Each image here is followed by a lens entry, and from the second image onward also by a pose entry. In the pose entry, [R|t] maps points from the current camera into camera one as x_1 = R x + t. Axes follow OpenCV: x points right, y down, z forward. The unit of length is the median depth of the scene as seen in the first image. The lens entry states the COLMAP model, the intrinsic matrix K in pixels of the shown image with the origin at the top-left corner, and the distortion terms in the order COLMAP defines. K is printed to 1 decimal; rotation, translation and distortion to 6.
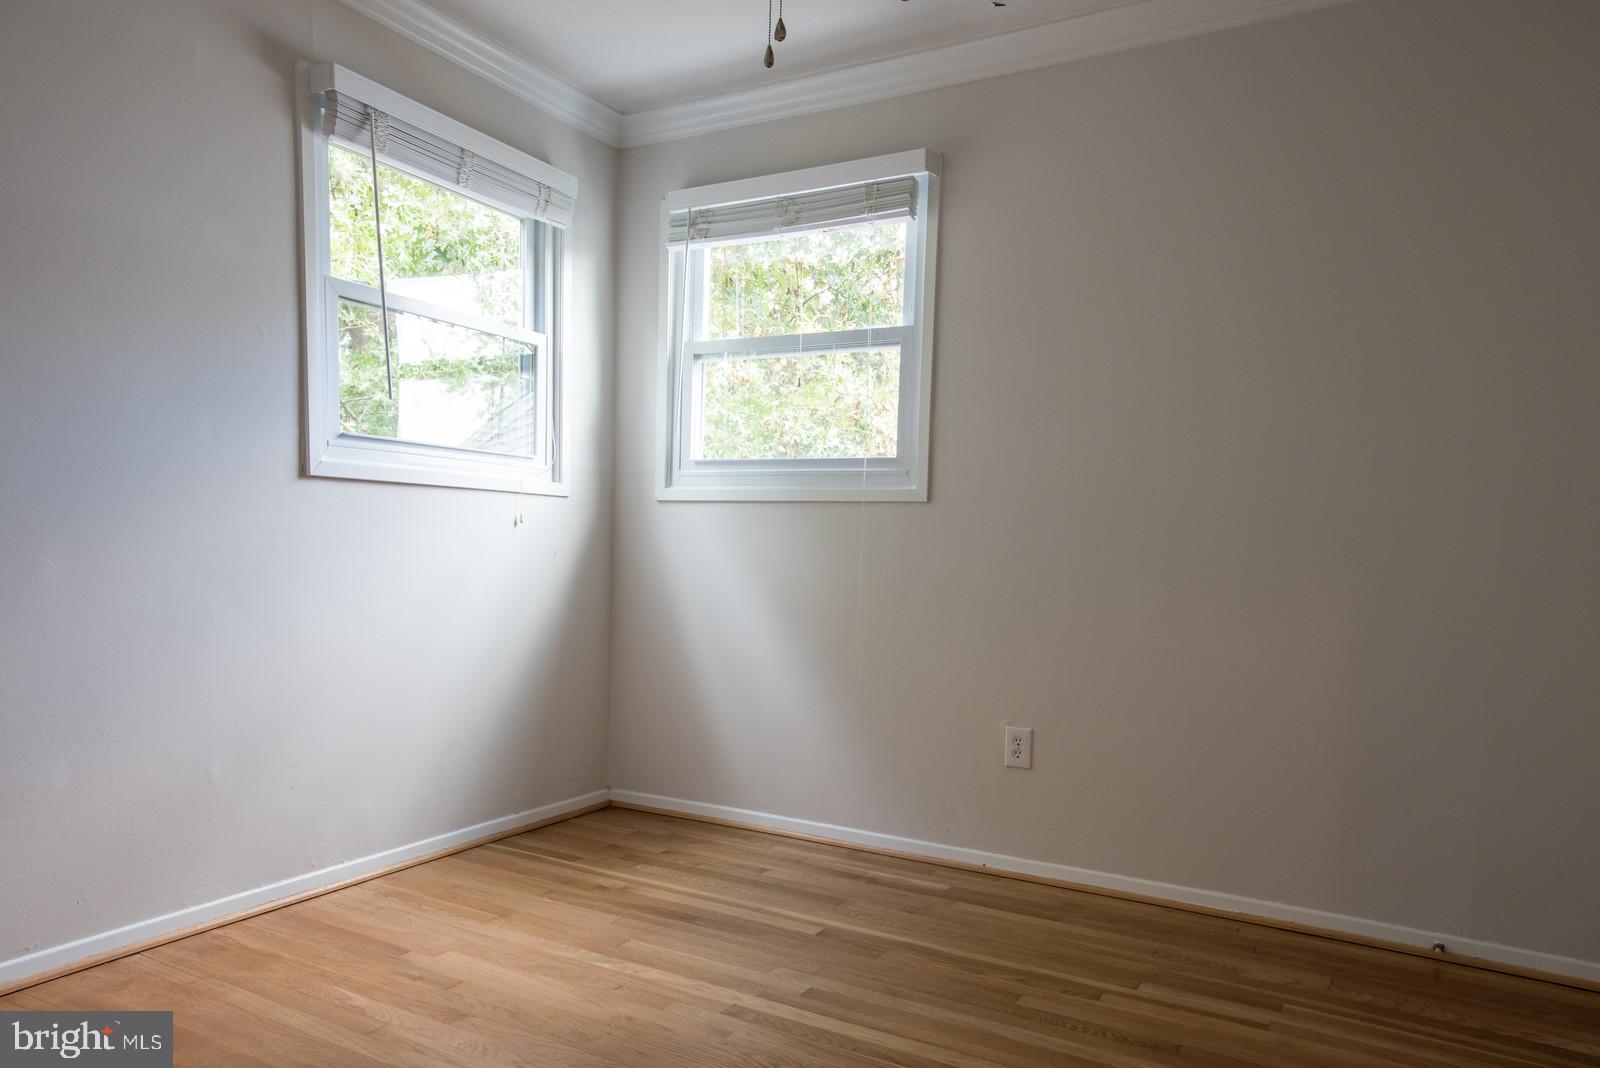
lens RADIAL K [[1079.9, 0, 766.5], [0, 1079.9, 642.1], [0, 0, 1]] dist [0.017507, -0.003326]
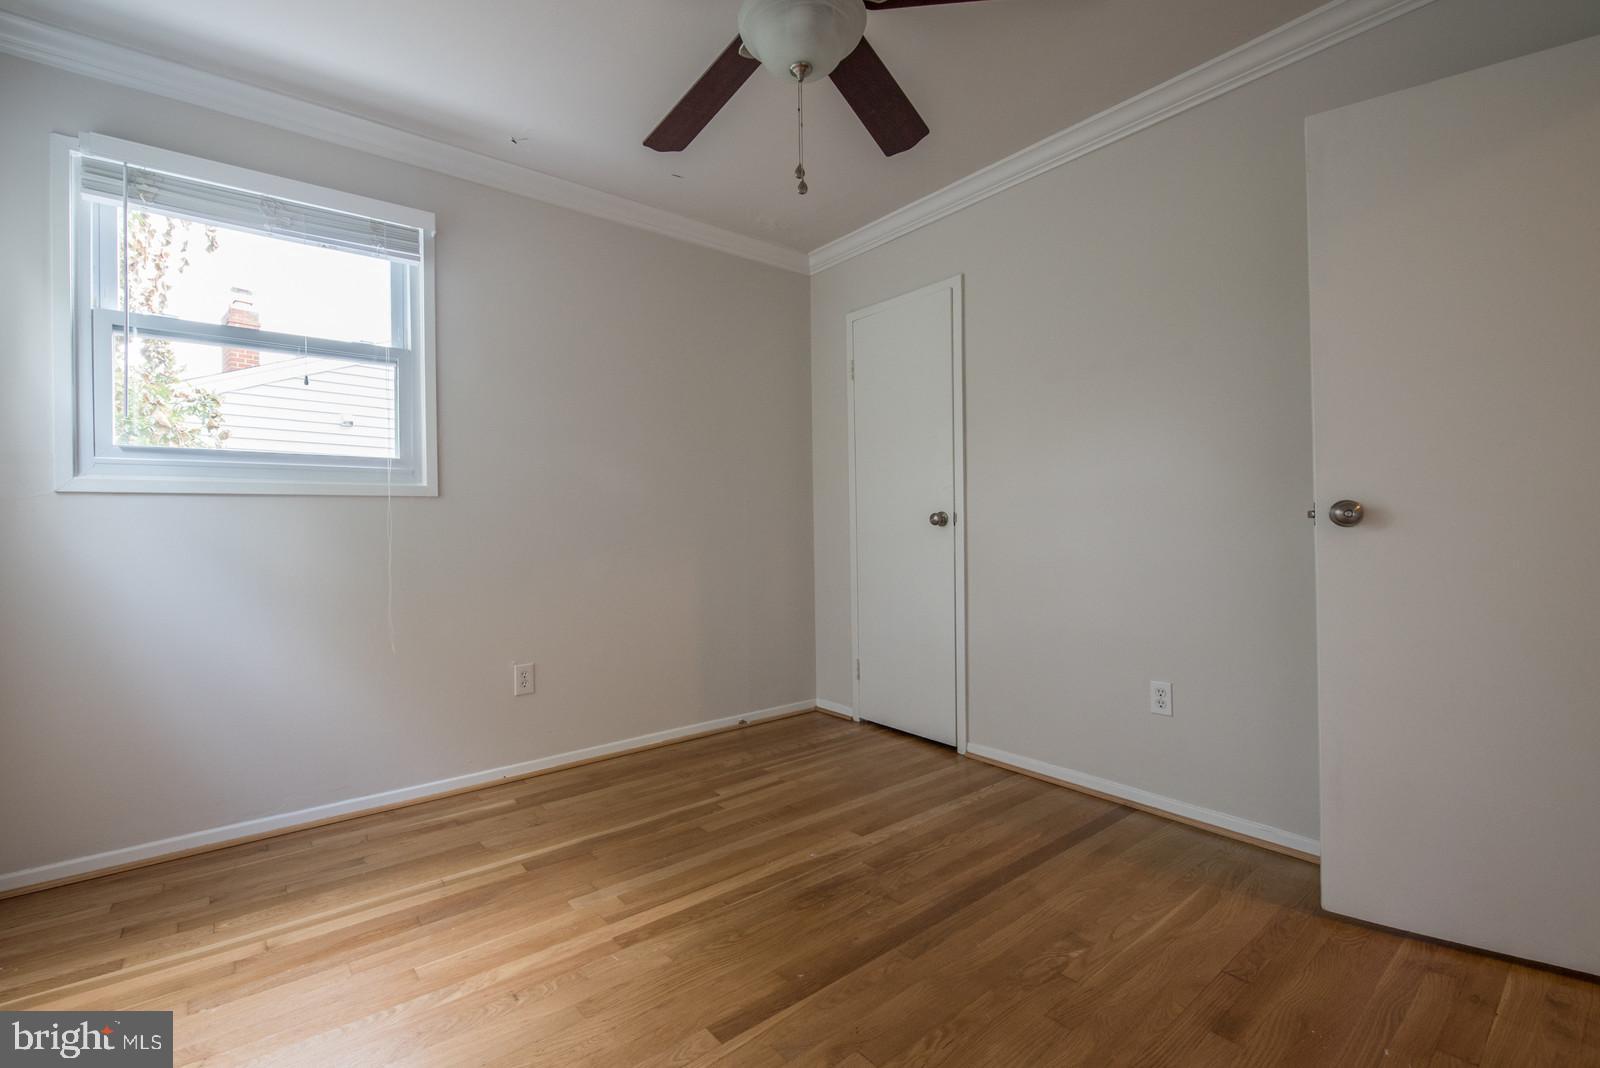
lens RADIAL K [[689.3, 0, 769.7], [0, 689.3, 531.8], [0, 0, 1]] dist [-0.017882, -0.002258]
pose [[0.364452, -0.038716, 0.930417, -0.435986], [0.110223, 0.993905, -0.001817, -0.048346], [-0.924676, 0.103215, 0.366498, 0.380692]]
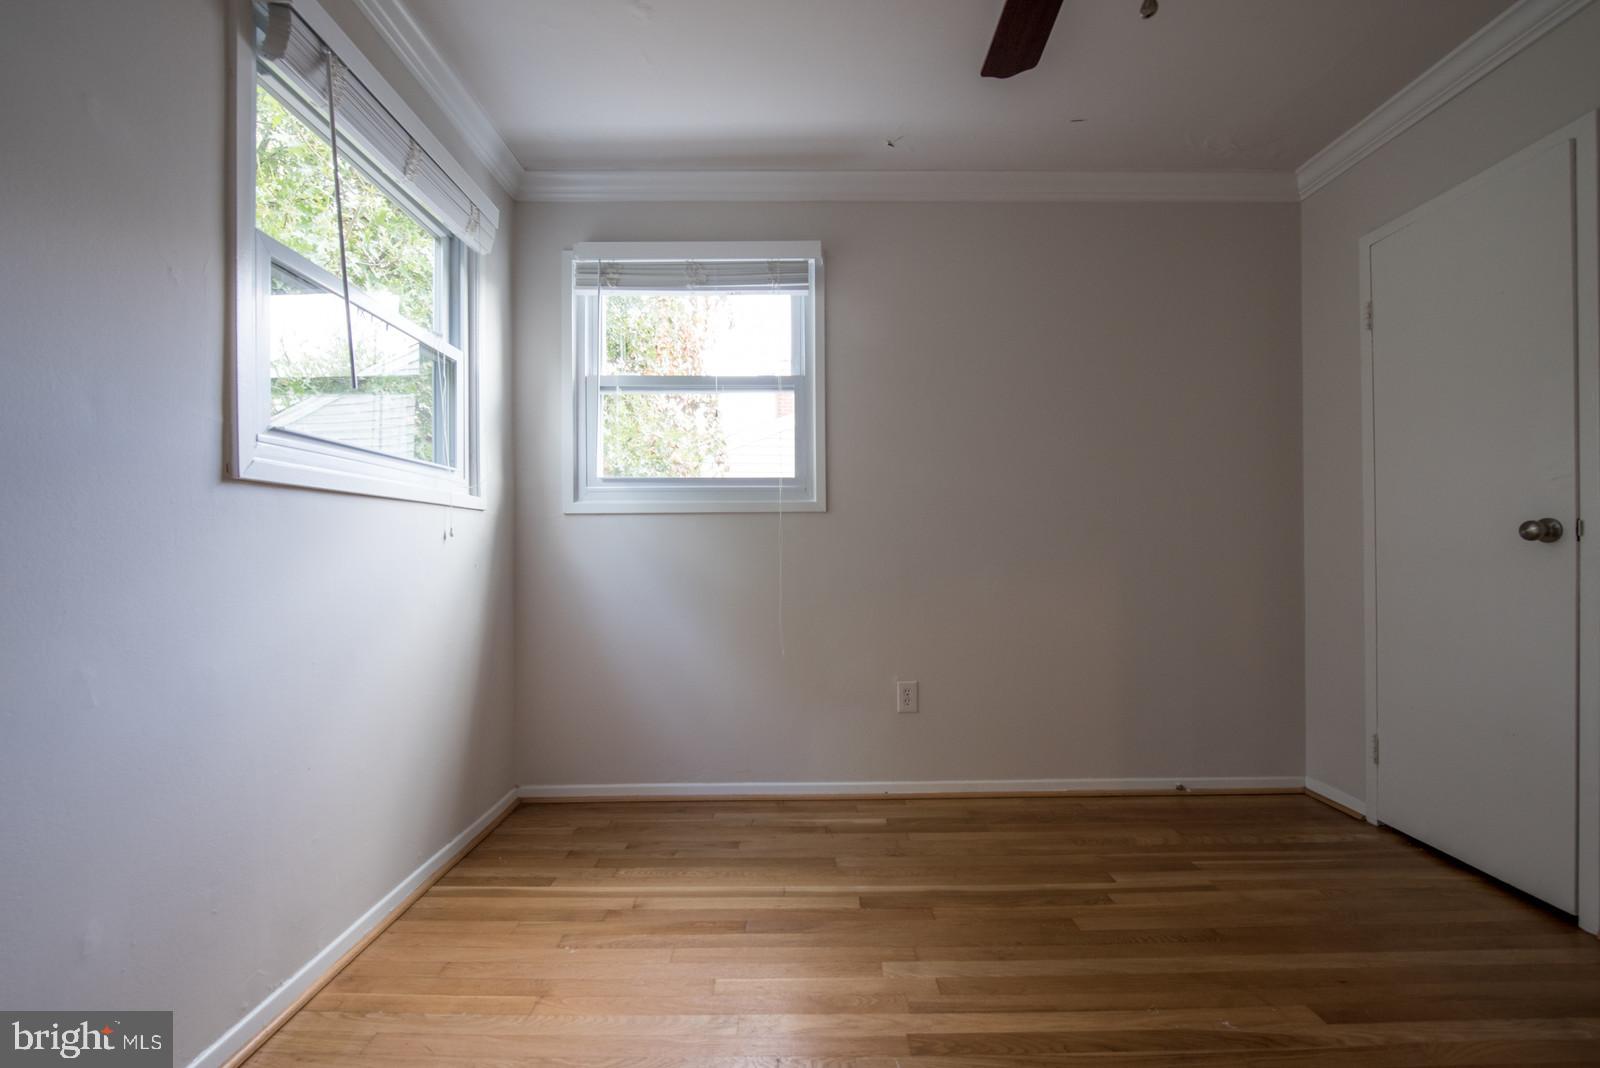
lens RADIAL K [[647.6, 0, 798.8], [0, 647.6, 547.3], [0, 0, 1]] dist [-0.012638, -0.001673]
pose [[0.861415, -0.034040, 0.506761, -0.267645], [0.077273, 0.994920, -0.064521, -0.041730], [-0.501990, 0.094738, 0.859669, 0.369136]]
